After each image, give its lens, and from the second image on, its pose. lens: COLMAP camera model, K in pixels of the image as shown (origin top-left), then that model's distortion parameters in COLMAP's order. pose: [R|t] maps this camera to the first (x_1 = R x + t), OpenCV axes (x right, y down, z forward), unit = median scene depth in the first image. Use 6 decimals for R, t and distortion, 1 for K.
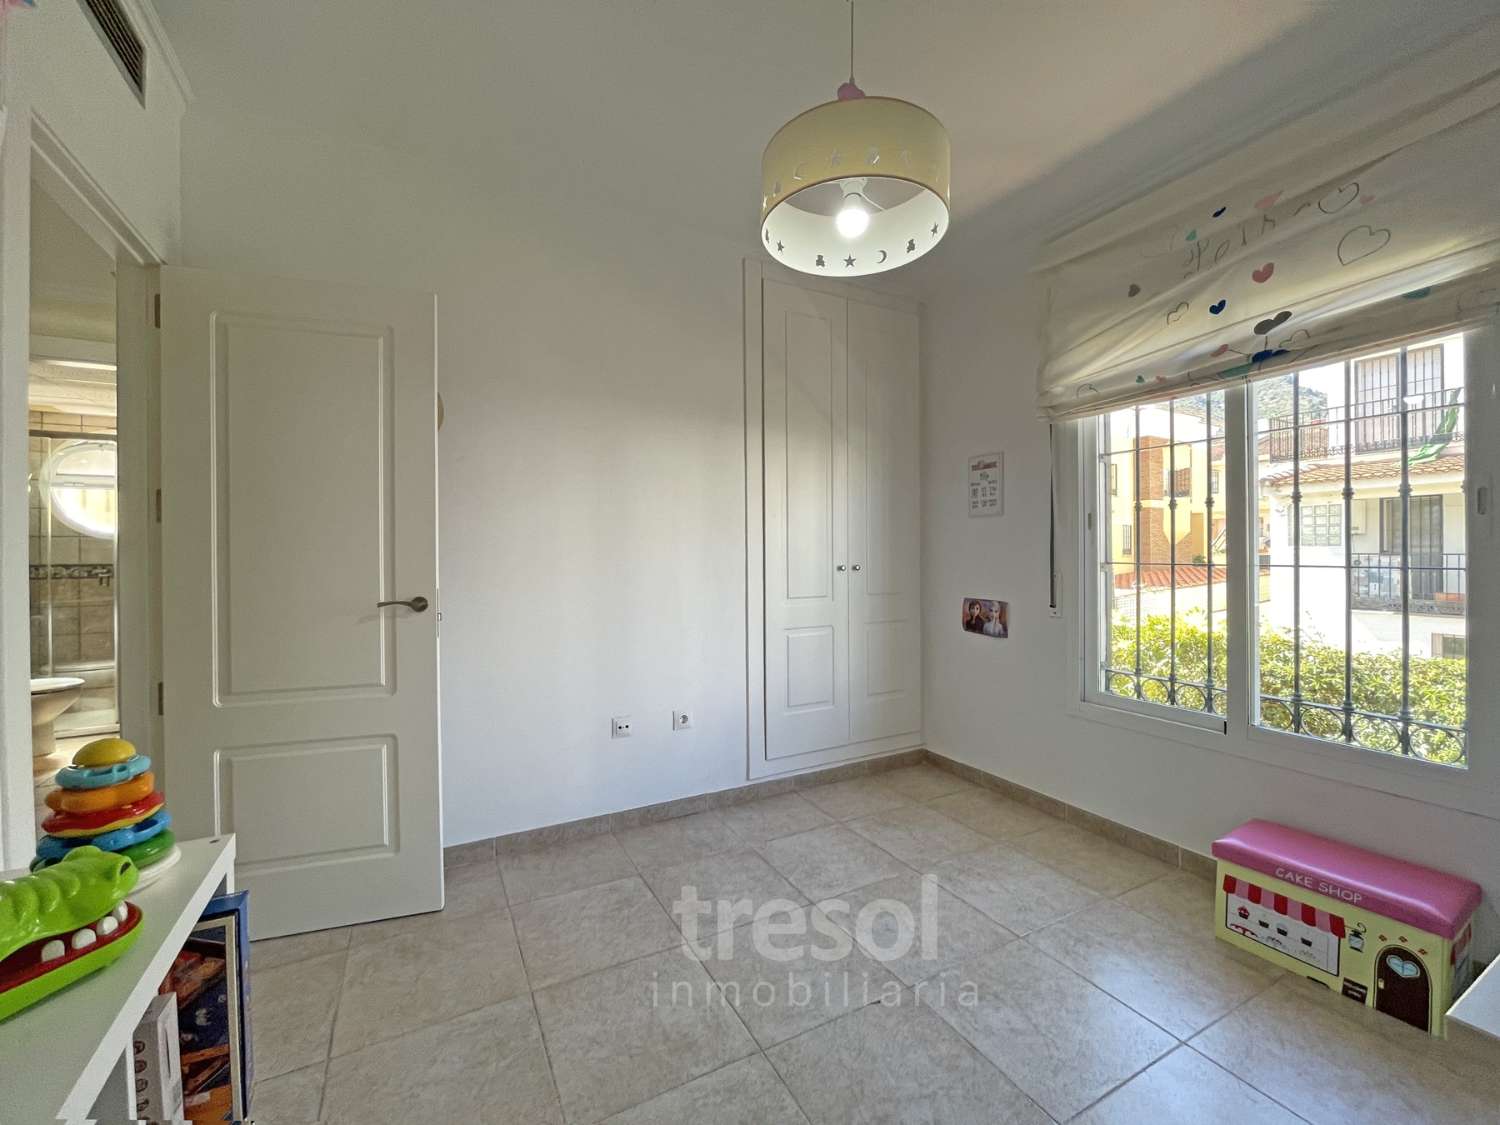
lens RADIAL K [[613.0, 0, 731.7], [0, 613.0, 562.6], [0, 0, 1]] dist [-0.017392, 0.003596]
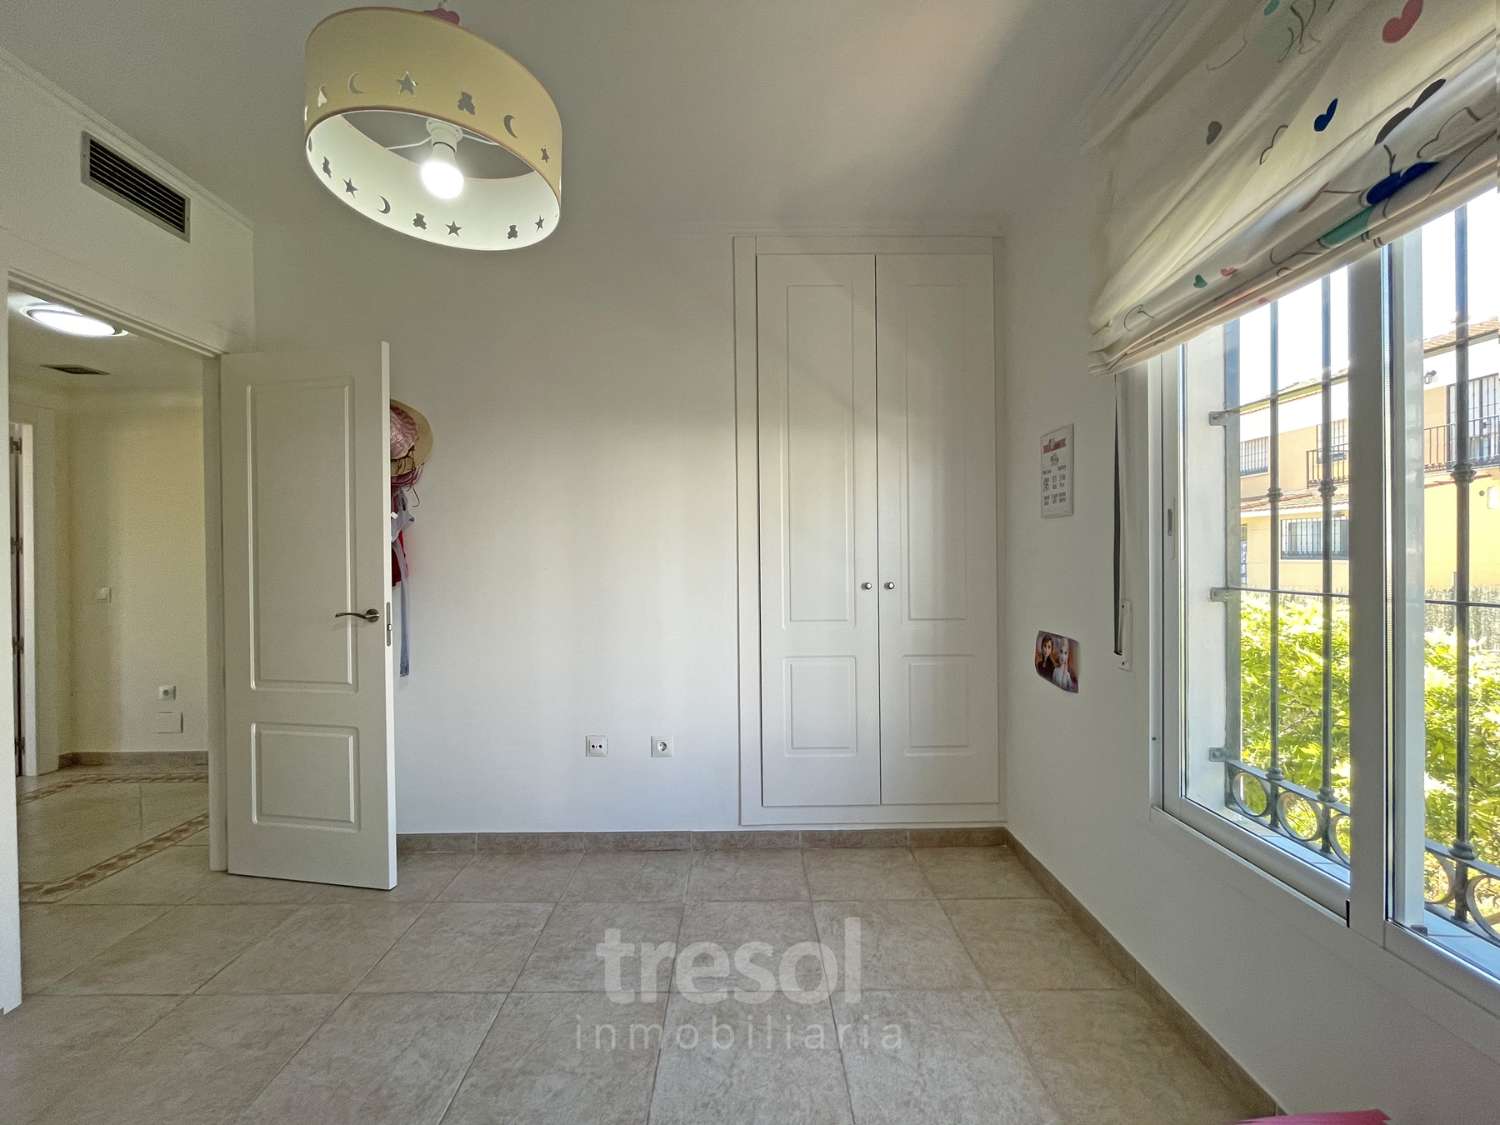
lens RADIAL K [[613.0, 0, 731.7], [0, 613.0, 562.6], [0, 0, 1]] dist [-0.017392, 0.003596]
pose [[0.886486, 0.000353, -0.462755, 0.443576], [-0.002959, 0.999984, -0.004904, -0.019745], [0.462746, 0.005716, 0.886473, 0.220491]]
